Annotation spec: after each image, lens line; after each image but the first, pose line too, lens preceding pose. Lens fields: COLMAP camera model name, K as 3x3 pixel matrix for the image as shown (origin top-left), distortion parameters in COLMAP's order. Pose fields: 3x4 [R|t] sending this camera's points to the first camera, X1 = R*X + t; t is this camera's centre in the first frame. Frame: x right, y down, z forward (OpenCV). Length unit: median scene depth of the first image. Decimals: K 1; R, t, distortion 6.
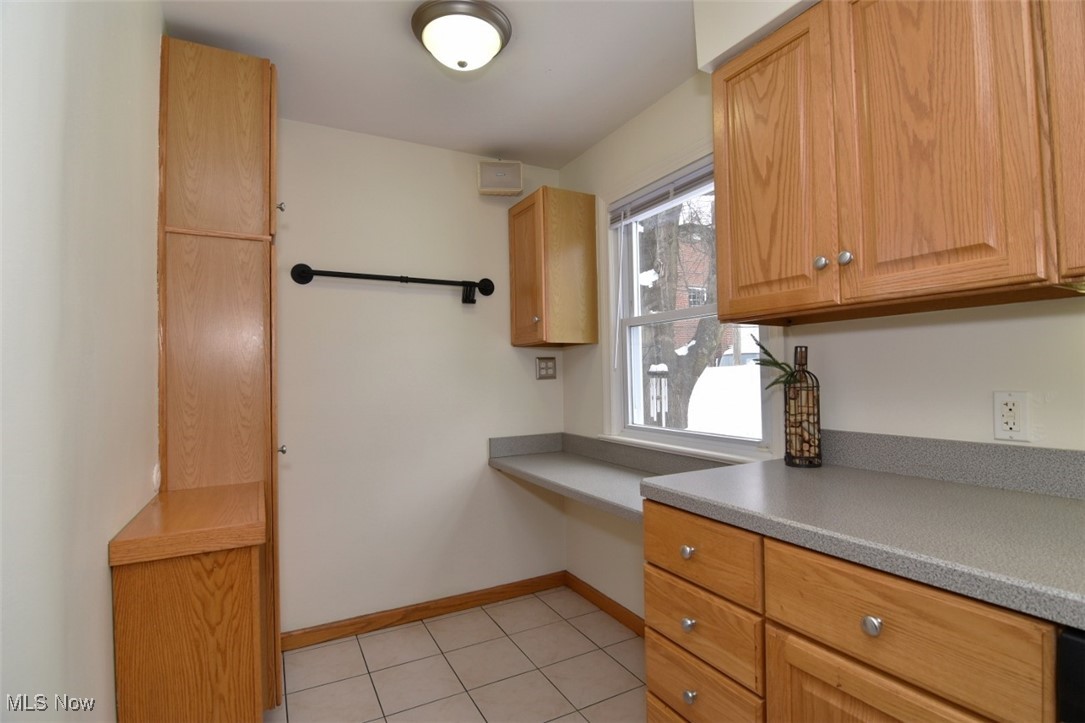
lens RADIAL K [[524.6, 0, 546.0], [0, 524.6, 362.7], [0, 0, 1]] dist [-0.009141, -0.009048]
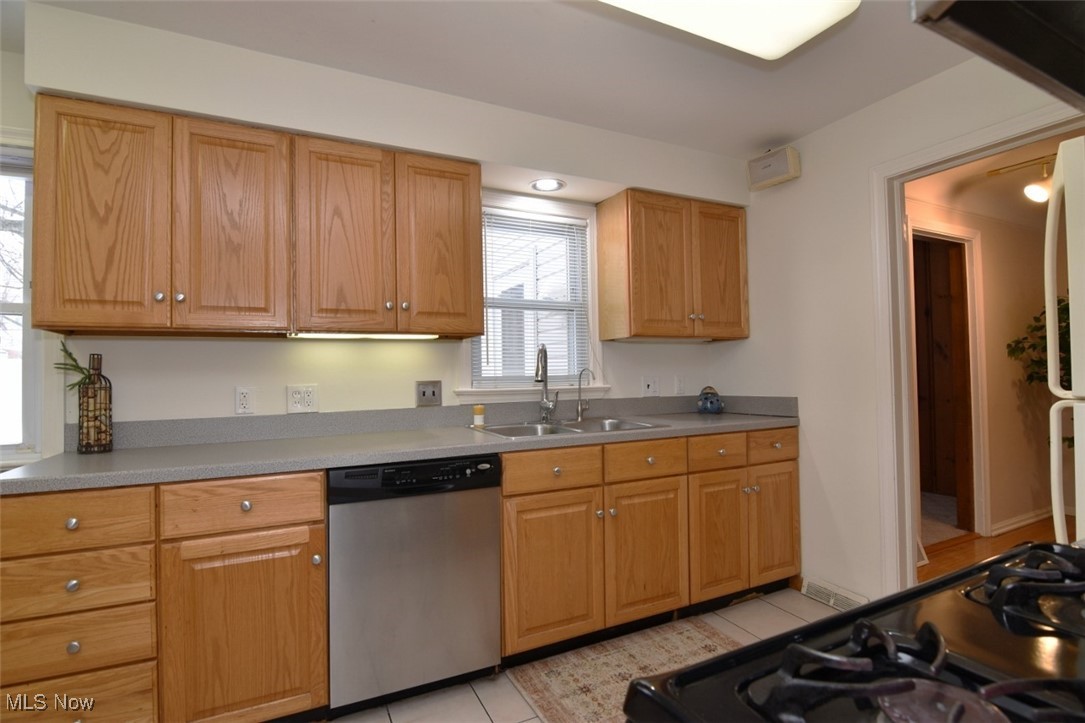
lens RADIAL K [[524.6, 0, 544.1], [0, 524.6, 362.5], [0, 0, 1]] dist [-0.009141, -0.009048]
pose [[0.035142, 0.043174, 0.998449, -0.685292], [-0.003199, 0.999066, -0.043089, 0.036850], [-0.999377, -0.001680, 0.035247, -0.078438]]
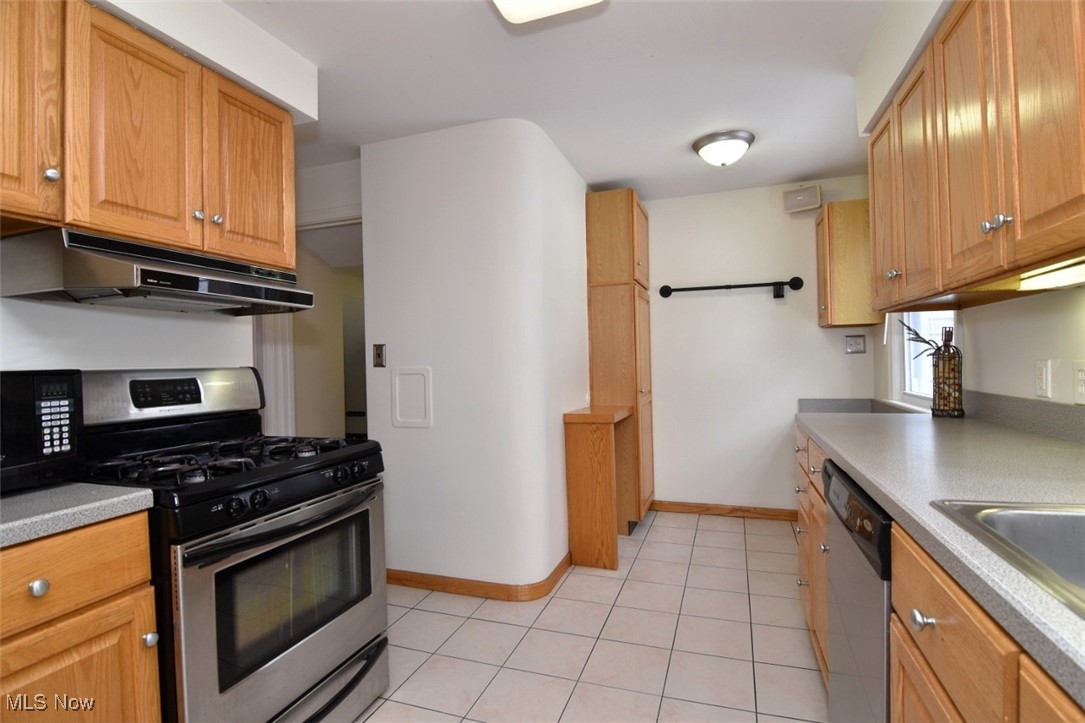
lens RADIAL K [[524.6, 0, 541.6], [0, 524.6, 361.7], [0, 0, 1]] dist [-0.009141, -0.009048]
pose [[0.667867, 0.004910, -0.744265, 0.795098], [0.026702, 0.999176, 0.030553, -0.011105], [0.743802, -0.040278, 0.667186, -0.646569]]
